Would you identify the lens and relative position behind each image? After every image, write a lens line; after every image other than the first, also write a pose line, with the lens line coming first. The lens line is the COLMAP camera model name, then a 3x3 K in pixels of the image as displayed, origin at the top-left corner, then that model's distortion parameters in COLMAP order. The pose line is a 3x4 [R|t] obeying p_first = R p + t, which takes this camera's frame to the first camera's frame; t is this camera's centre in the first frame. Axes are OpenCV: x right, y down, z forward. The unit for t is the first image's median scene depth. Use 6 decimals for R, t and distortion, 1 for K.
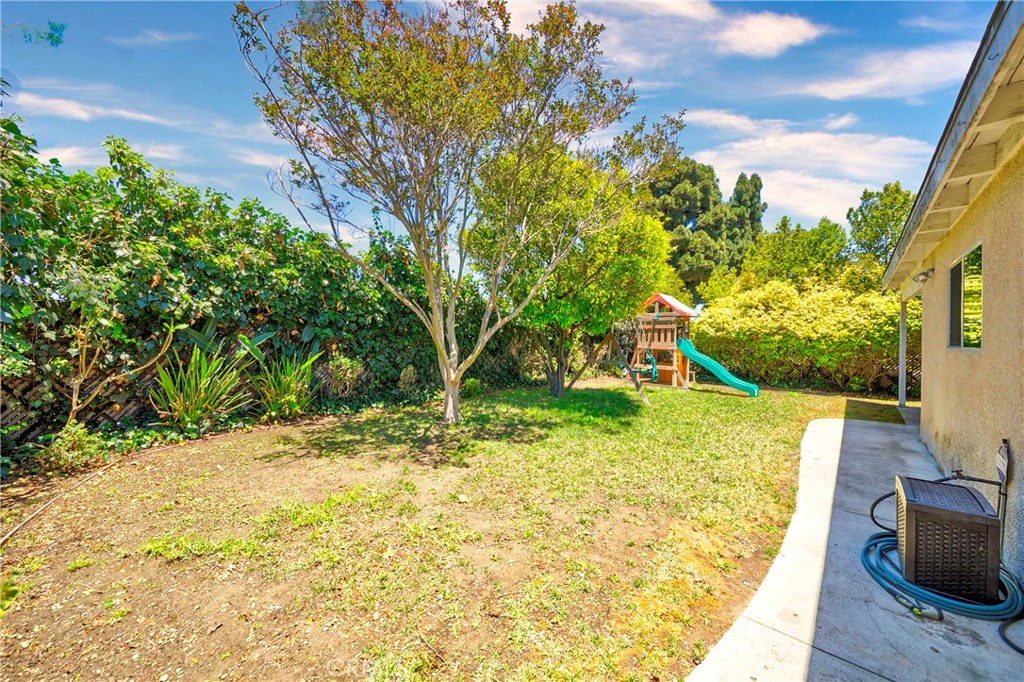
lens RADIAL K [[368.3, 0, 526.0], [0, 368.3, 347.0], [0, 0, 1]] dist [0.006833, -0.001142]
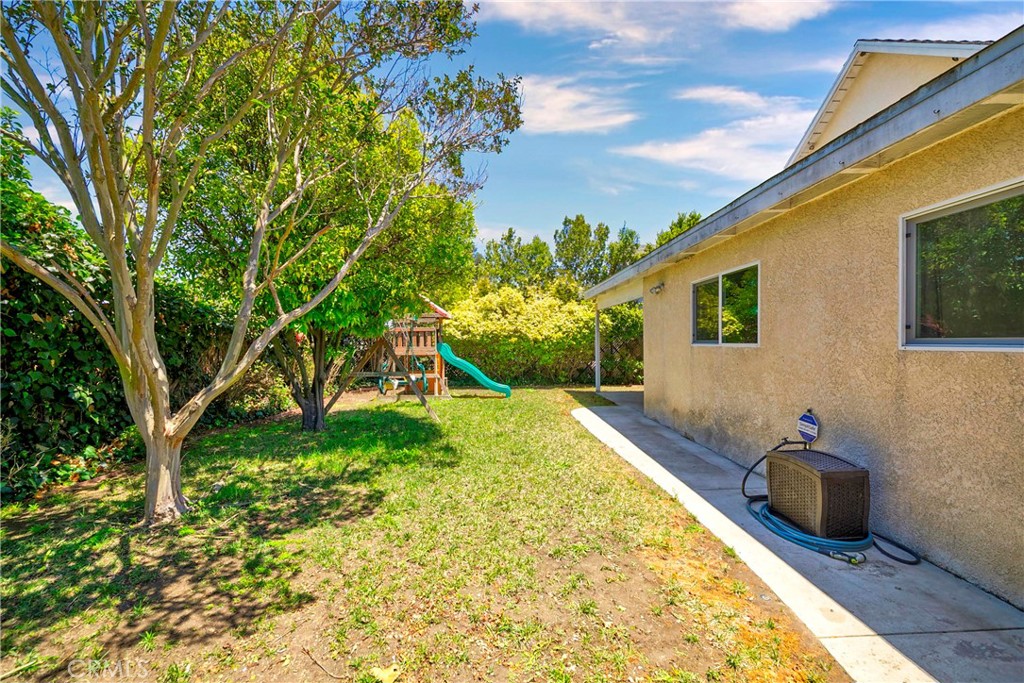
lens RADIAL K [[402.6, 0, 516.4], [0, 402.6, 350.9], [0, 0, 1]] dist [-0.007731, -0.003174]
pose [[0.729599, -0.036616, 0.682894, -0.123663], [0.039490, 0.999155, 0.011382, -0.006675], [-0.682734, 0.018663, 0.730429, 0.152816]]
